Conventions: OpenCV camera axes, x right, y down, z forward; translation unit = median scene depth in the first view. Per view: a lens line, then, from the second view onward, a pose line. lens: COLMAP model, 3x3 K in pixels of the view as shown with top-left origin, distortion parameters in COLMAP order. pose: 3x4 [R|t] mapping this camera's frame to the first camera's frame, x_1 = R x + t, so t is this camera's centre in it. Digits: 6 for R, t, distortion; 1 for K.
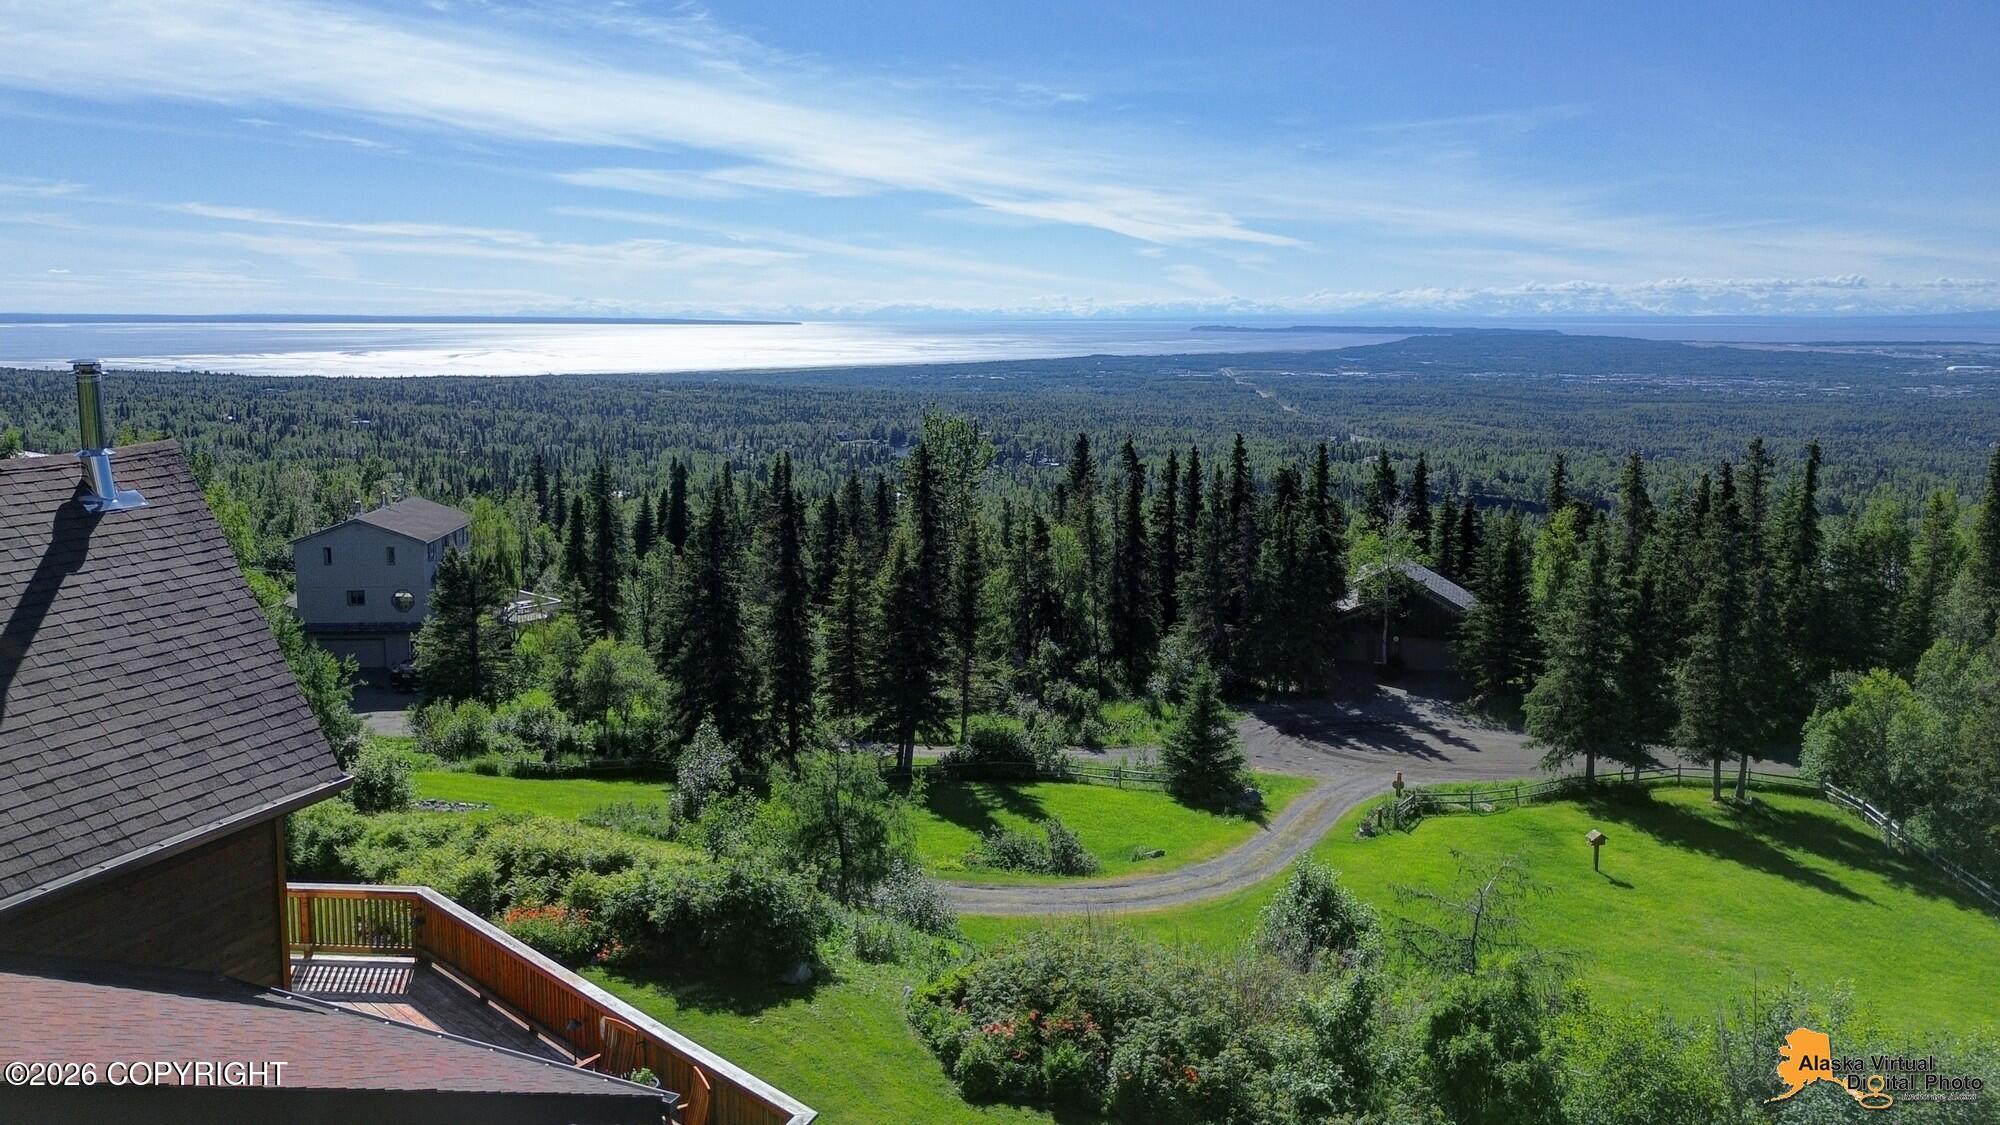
lens RADIAL K [[1537.5, 0, 1028.3], [0, 1537.5, 472.1], [0, 0, 1]] dist [0.082751, -0.083194]
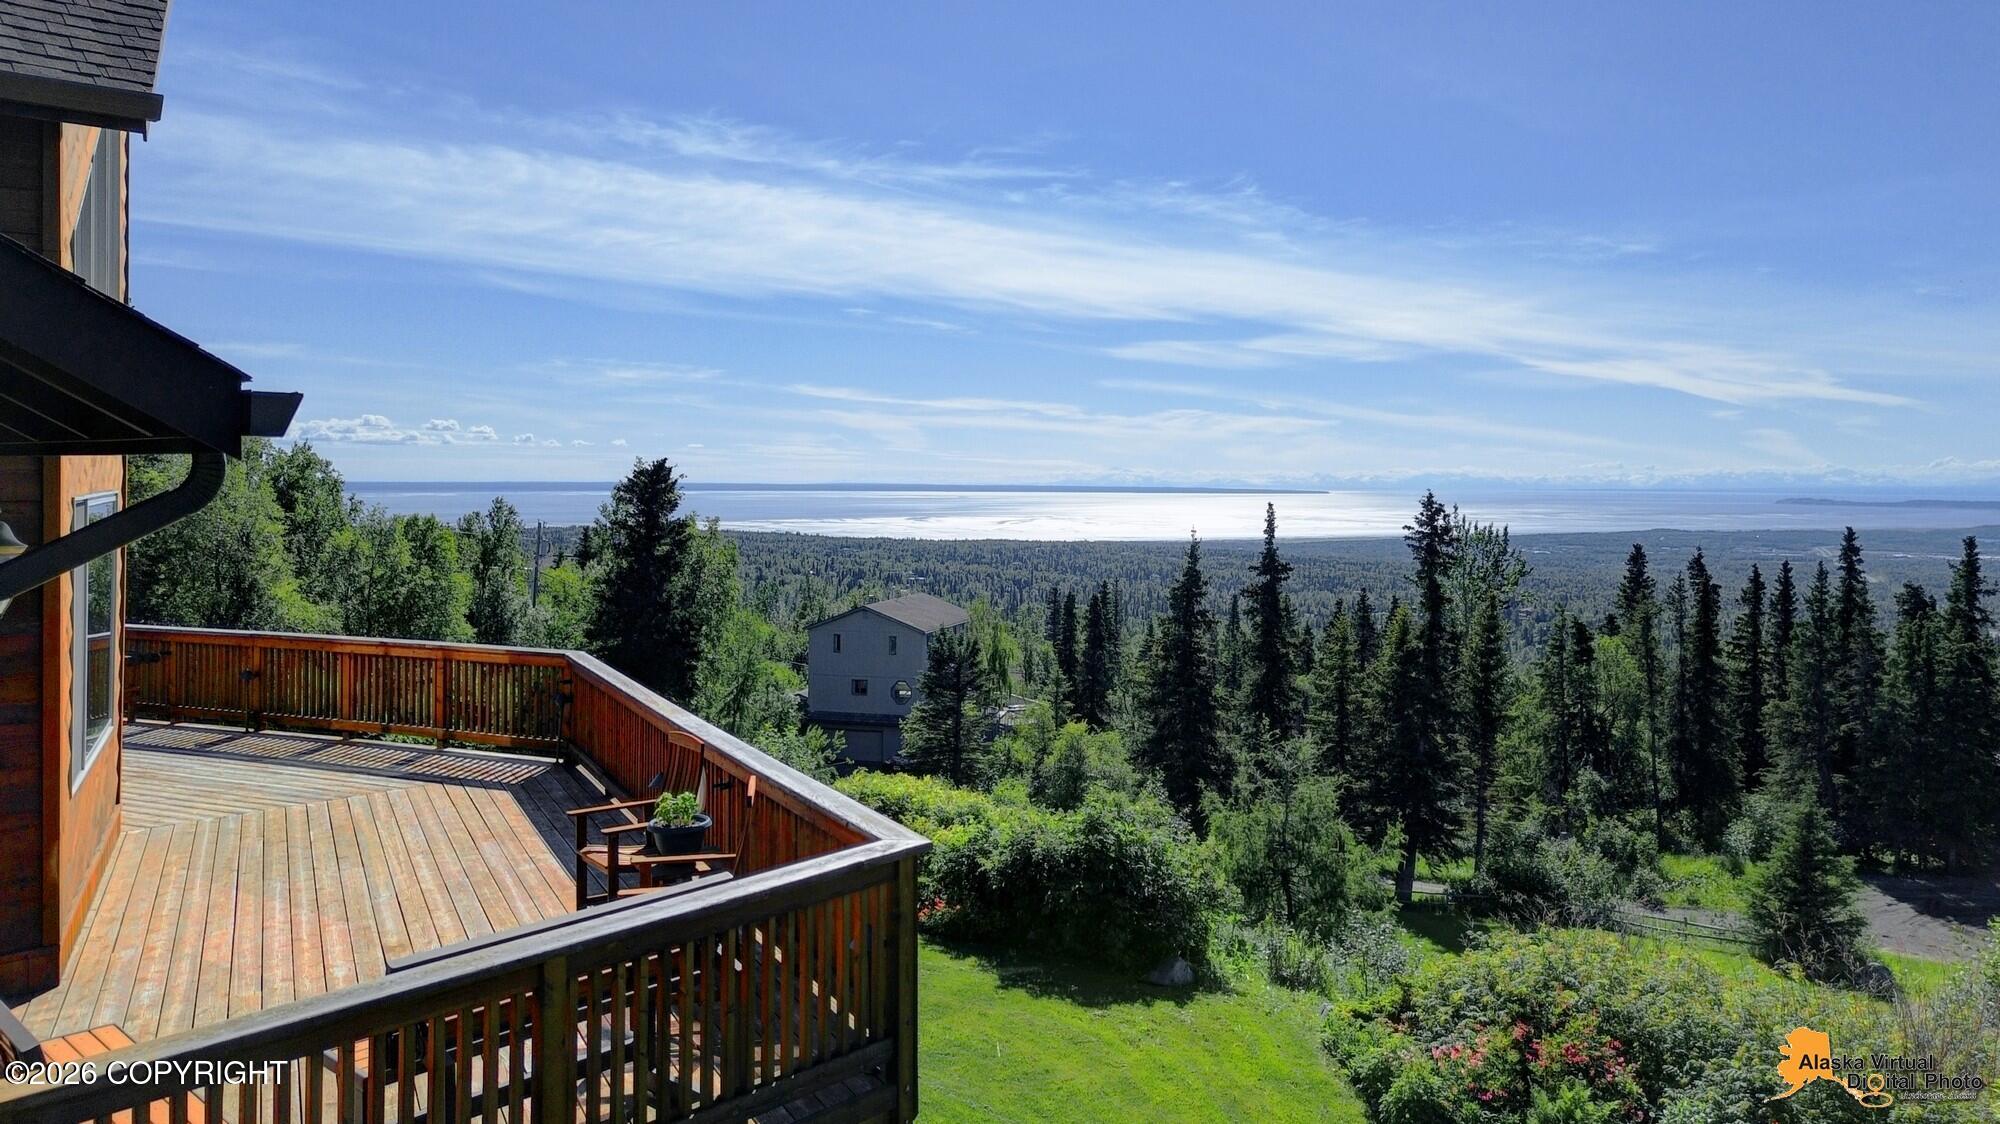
lens RADIAL K [[1549.4, 0, 1039.5], [0, 1549.4, 431.6], [0, 0, 1]] dist [0.092692, -0.103782]
pose [[0.945009, 0.009803, -0.326897, 0.006948], [-0.056532, 0.989401, -0.133754, 0.058181], [0.322121, 0.144879, 0.935547, 0.093466]]
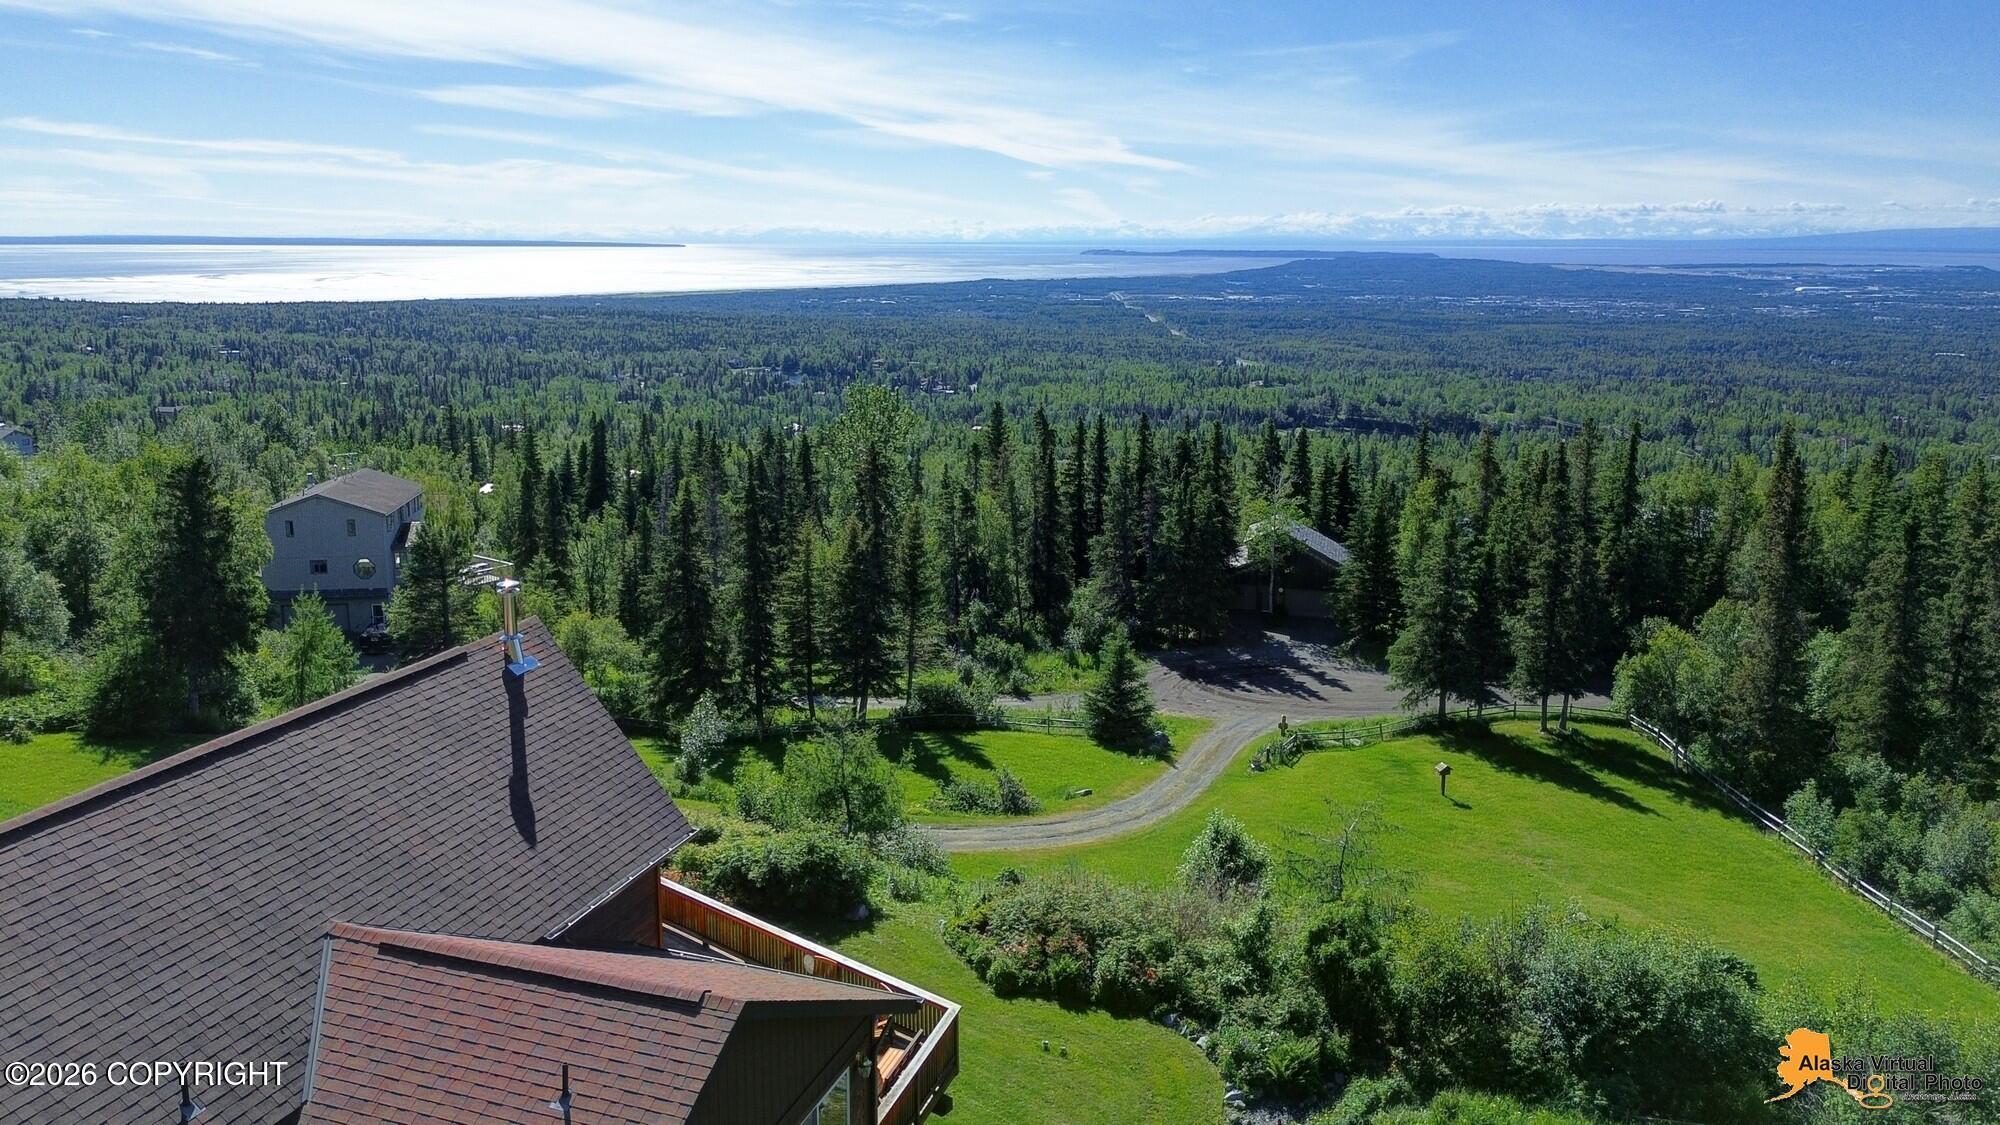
lens RADIAL K [[1536.9, 0, 1005.9], [0, 1536.9, 534.2], [0, 0, 1]] dist [0.093567, -0.098286]
pose [[0.998097, -0.023602, 0.056975, -0.028316], [0.018008, 0.995145, 0.096758, -0.046664], [-0.058982, -0.095548, 0.993676, -0.112116]]
